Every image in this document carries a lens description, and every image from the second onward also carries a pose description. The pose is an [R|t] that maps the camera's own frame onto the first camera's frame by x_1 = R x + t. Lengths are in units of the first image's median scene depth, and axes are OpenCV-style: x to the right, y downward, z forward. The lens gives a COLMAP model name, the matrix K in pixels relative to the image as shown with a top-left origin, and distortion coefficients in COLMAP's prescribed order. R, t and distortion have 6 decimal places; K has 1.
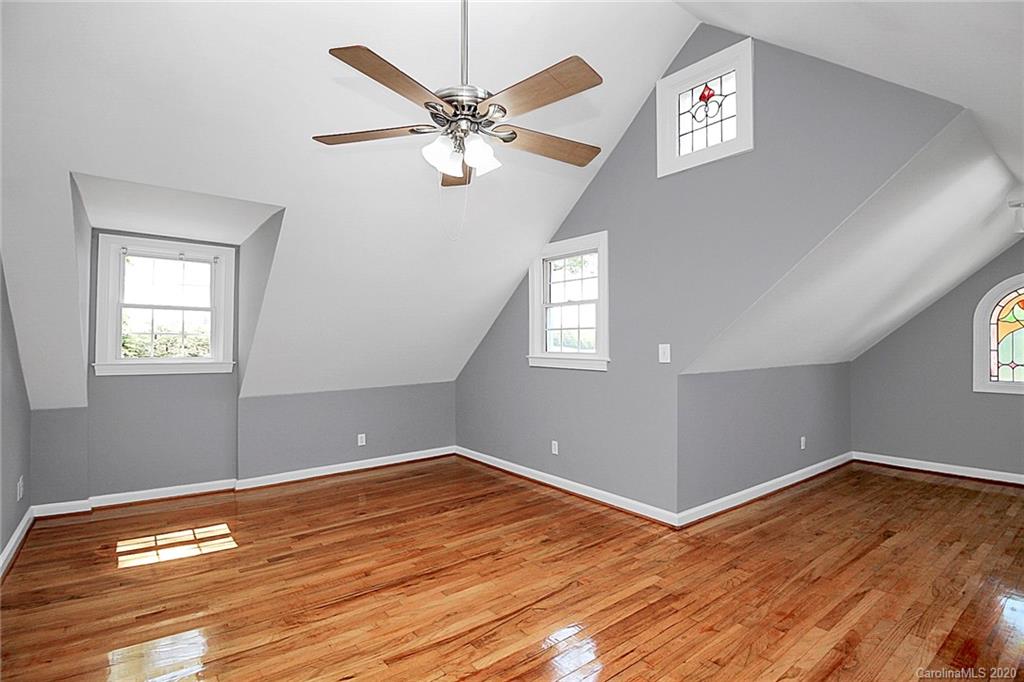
lens RADIAL K [[483.9, 0, 512.7], [0, 483.9, 324.0], [0, 0, 1]] dist [-0.000592, -0.011687]
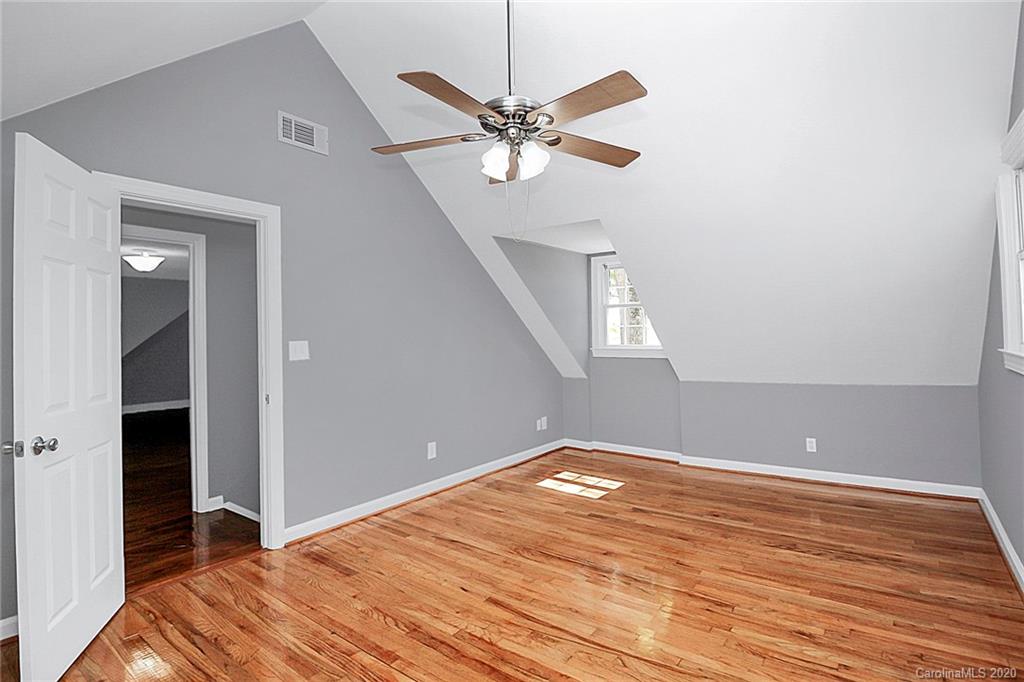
lens RADIAL K [[521.2, 0, 549.8], [0, 521.2, 321.3], [0, 0, 1]] dist [-0.000780, -0.016344]
pose [[0.284528, -0.029100, -0.958226, 0.605186], [0.060809, 0.998074, -0.012254, 0.013212], [0.956737, -0.054782, 0.285749, 0.457854]]
